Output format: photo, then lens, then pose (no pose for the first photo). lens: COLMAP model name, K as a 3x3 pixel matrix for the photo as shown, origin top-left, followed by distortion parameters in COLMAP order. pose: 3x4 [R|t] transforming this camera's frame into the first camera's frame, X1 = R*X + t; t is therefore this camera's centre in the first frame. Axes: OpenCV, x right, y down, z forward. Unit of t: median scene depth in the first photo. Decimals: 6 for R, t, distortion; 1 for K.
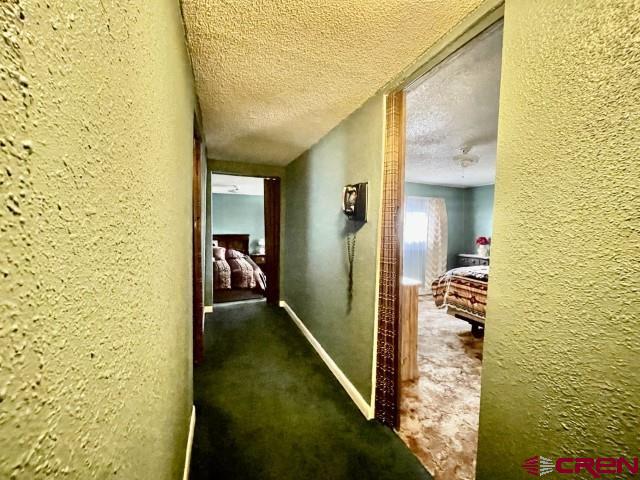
lens RADIAL K [[257.5, 0, 320.0], [0, 257.5, 240.0], [0, 0, 1]] dist [0.001898, 0.000390]
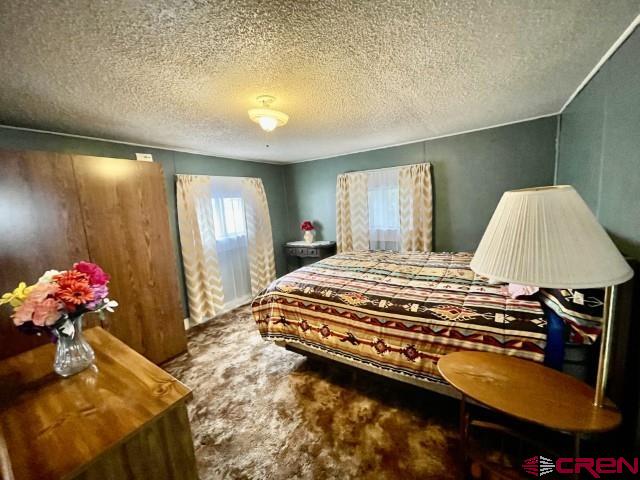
lens RADIAL K [[257.5, 0, 320.0], [0, 257.5, 240.0], [0, 0, 1]] dist [0.001898, 0.000390]
pose [[0.816903, -0.149906, 0.556955, 0.252027], [0.108873, 0.988352, 0.106331, -0.059804], [-0.566407, -0.026225, 0.823708, 0.375007]]
